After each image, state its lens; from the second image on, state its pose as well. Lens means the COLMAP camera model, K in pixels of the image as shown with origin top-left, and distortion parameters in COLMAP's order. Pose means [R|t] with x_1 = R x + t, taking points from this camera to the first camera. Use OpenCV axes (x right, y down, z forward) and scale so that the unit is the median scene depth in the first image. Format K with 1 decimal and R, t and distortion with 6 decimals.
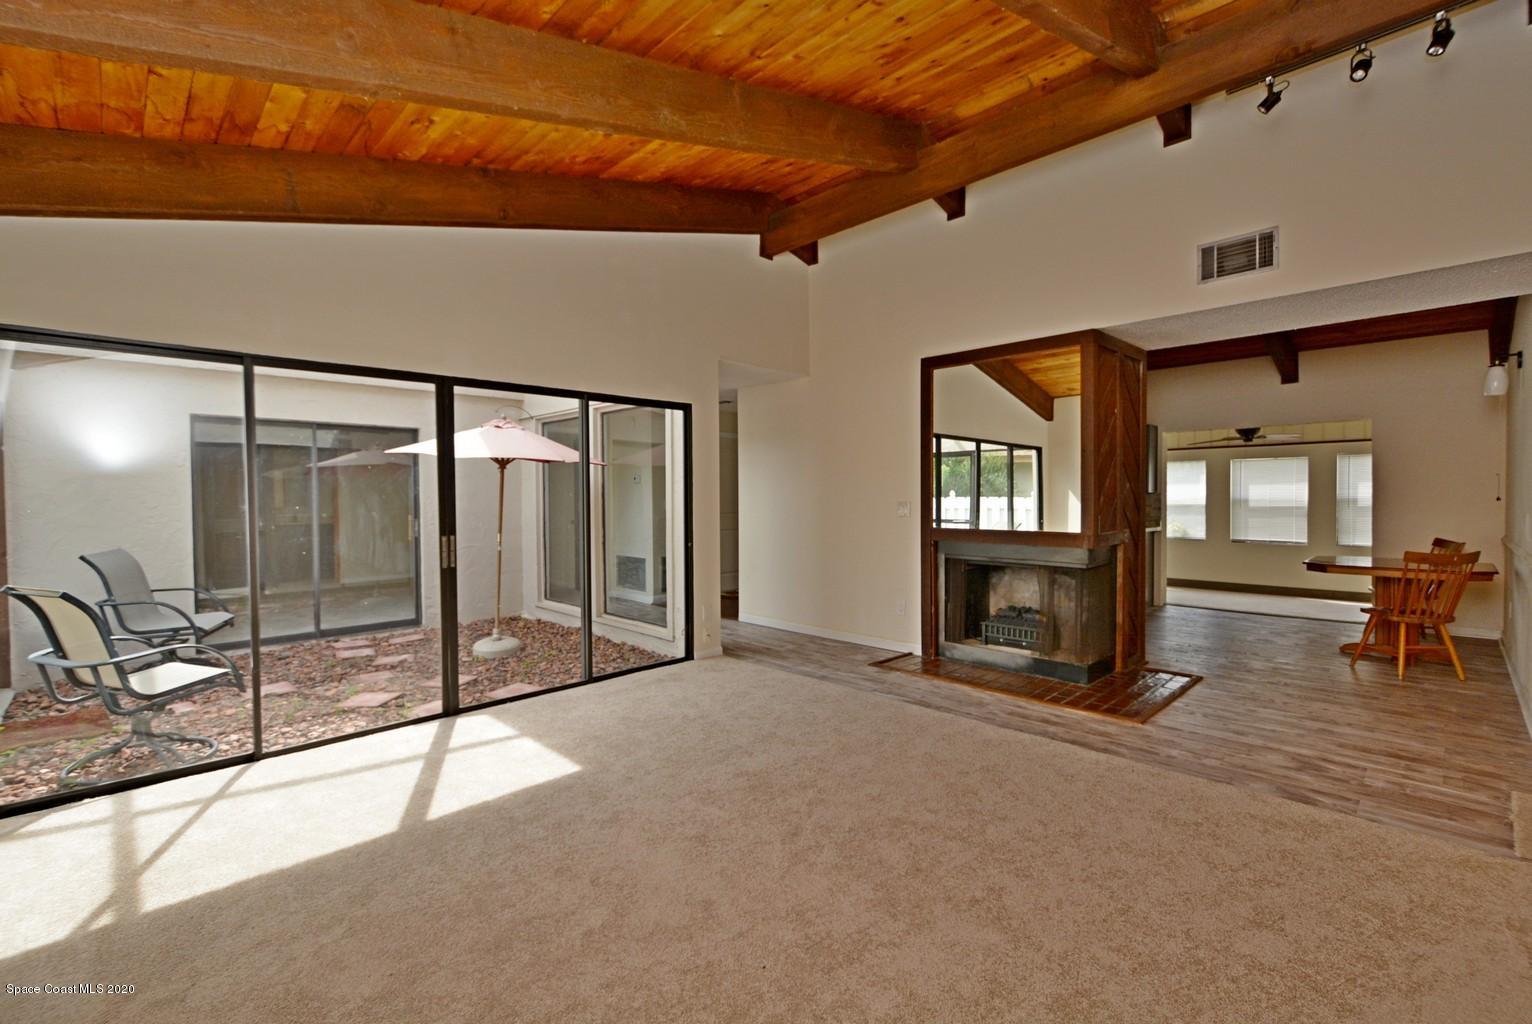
lens RADIAL K [[670.4, 0, 772.9], [0, 670.4, 511.3], [0, 0, 1]] dist [0.008403, -0.005738]
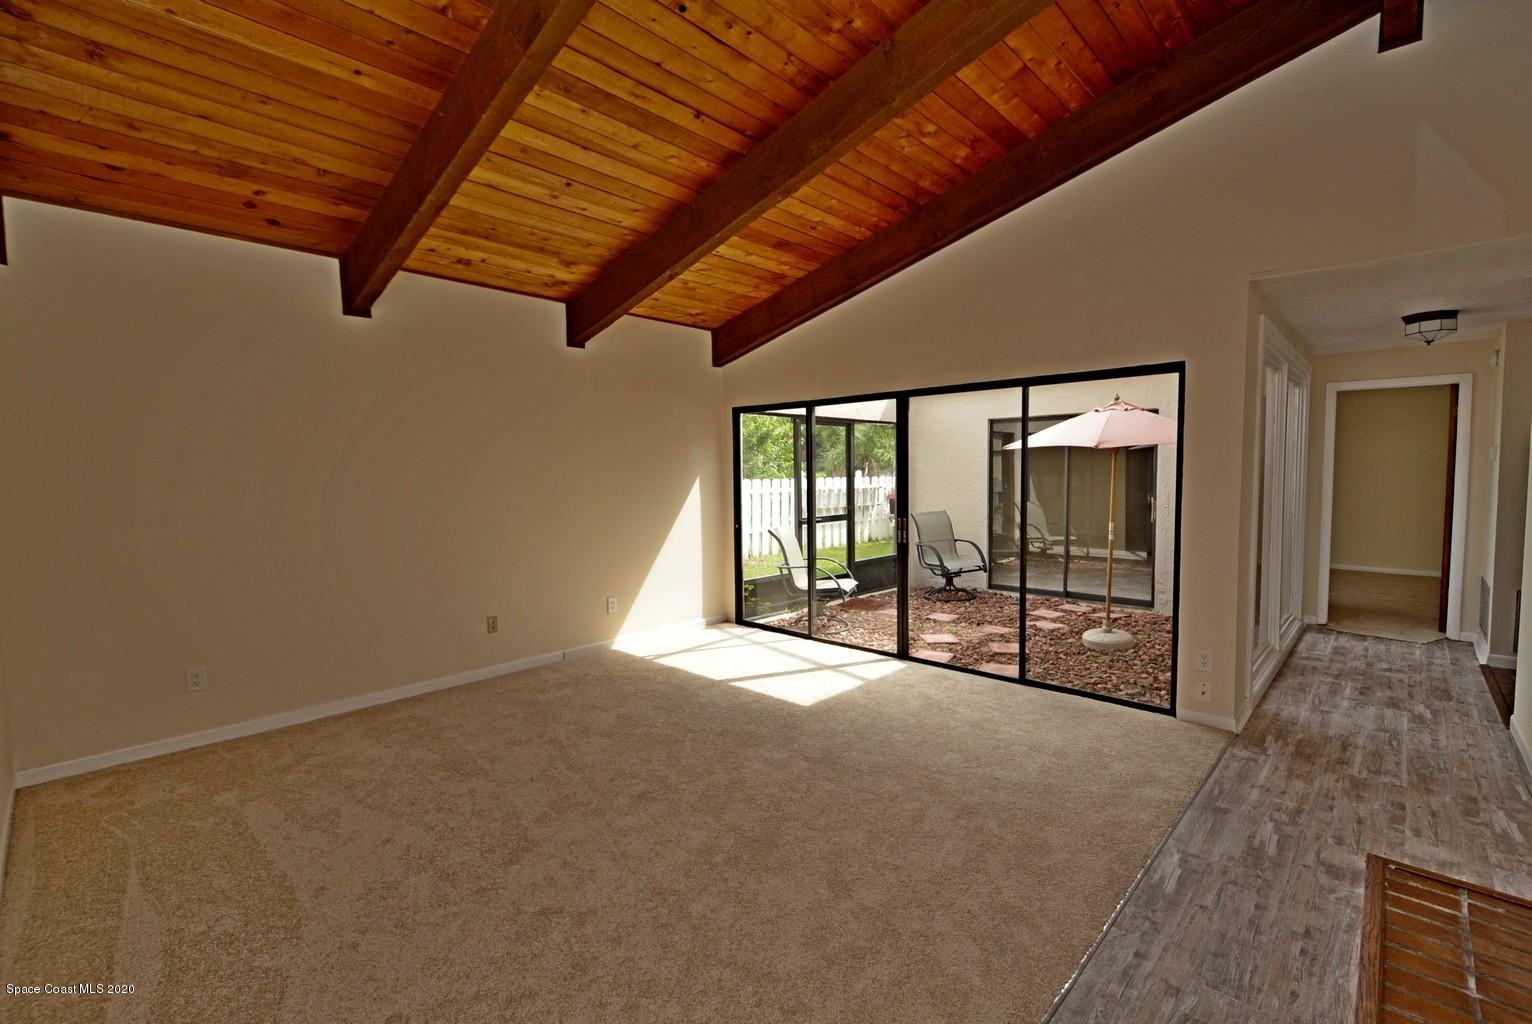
lens RADIAL K [[670.4, 0, 772.9], [0, 670.4, 511.3], [0, 0, 1]] dist [0.008403, -0.005738]
pose [[0.026363, 0.067120, -0.997397, 0.798880], [-0.015265, 0.997654, 0.066734, -0.057475], [0.999536, 0.013466, 0.027326, 0.745862]]
